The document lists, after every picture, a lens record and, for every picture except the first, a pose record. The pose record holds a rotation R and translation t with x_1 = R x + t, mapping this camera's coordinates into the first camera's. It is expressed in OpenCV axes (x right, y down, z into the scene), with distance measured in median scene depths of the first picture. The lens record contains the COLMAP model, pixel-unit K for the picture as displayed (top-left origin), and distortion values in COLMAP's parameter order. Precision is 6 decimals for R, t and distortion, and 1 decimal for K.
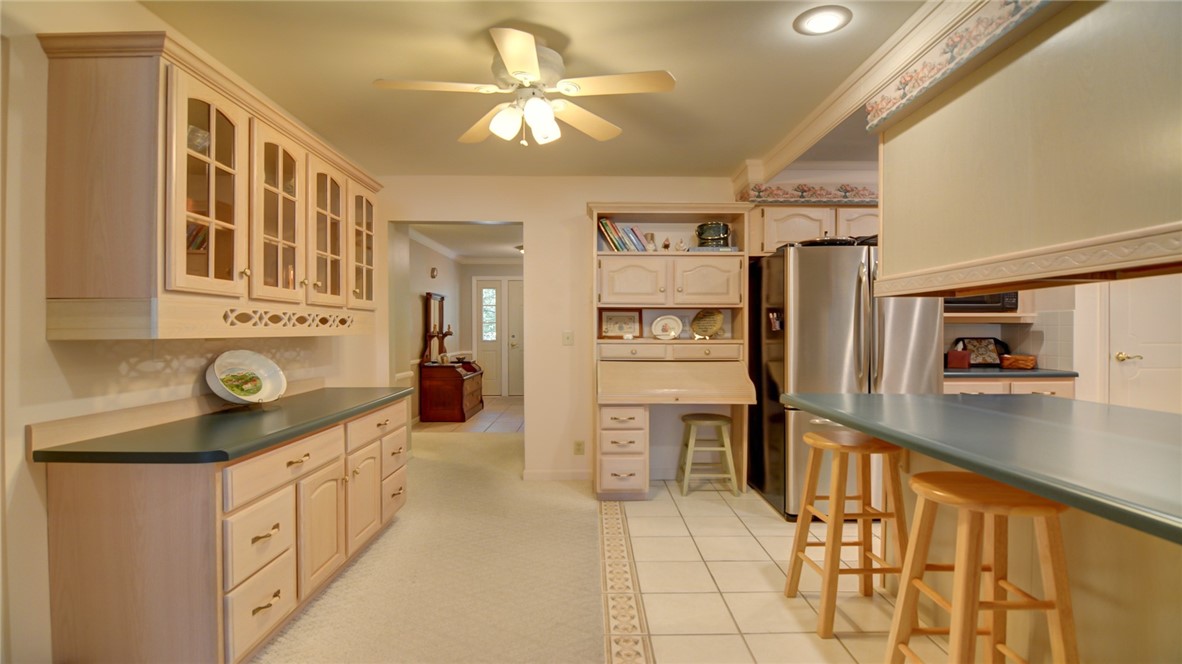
lens RADIAL K [[583.1, 0, 590.0], [0, 583.1, 330.3], [0, 0, 1]] dist [-0.018330, -0.001864]
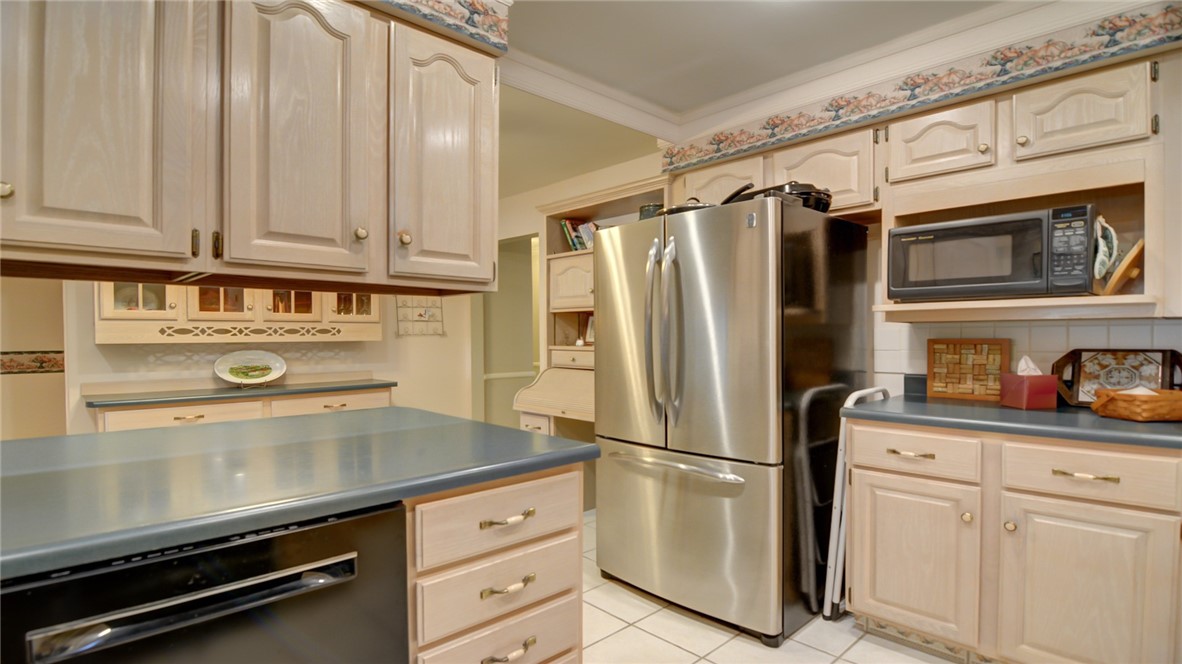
lens RADIAL K [[583.1, 0, 593.5], [0, 583.1, 340.7], [0, 0, 1]] dist [-0.018330, -0.001864]
pose [[0.680857, 0.003233, -0.732409, 1.223459], [0.006487, 0.999924, 0.010444, -0.003328], [0.732387, -0.011862, 0.680785, 0.606942]]
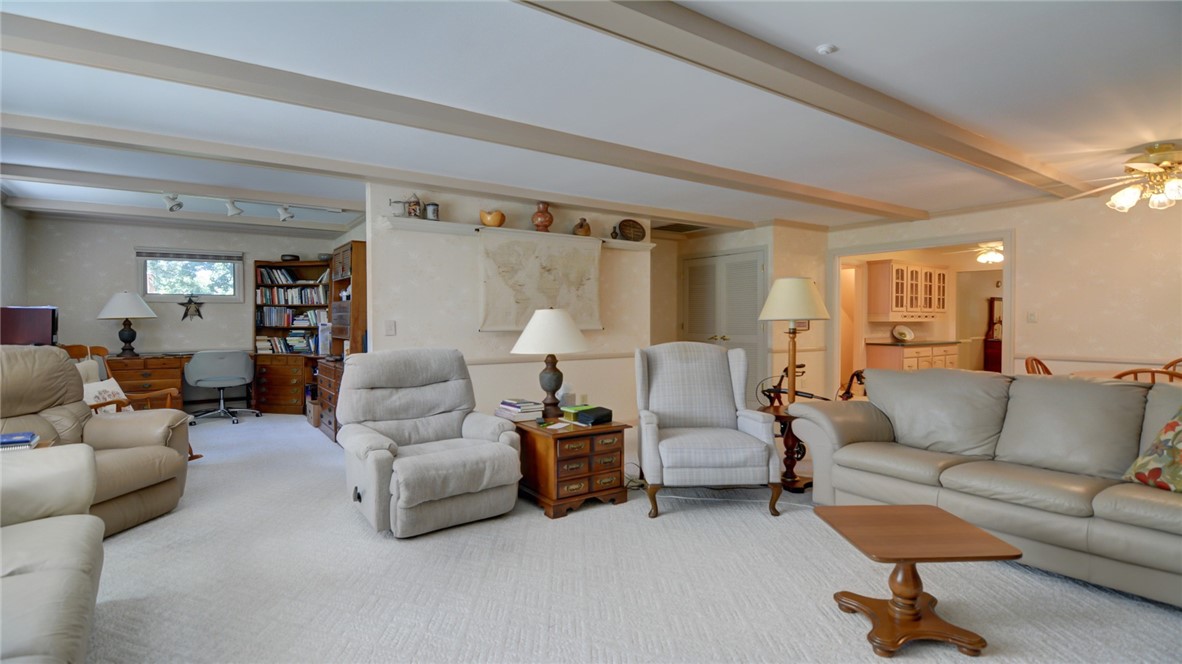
lens RADIAL K [[583.1, 0, 590.1], [0, 583.1, 335.1], [0, 0, 1]] dist [-0.018330, -0.001864]
pose [[0.575830, 0.022774, -0.817252, 1.184387], [-0.000836, 0.999628, 0.027267, 0.000050], [0.817569, -0.015018, 0.575635, -2.565759]]
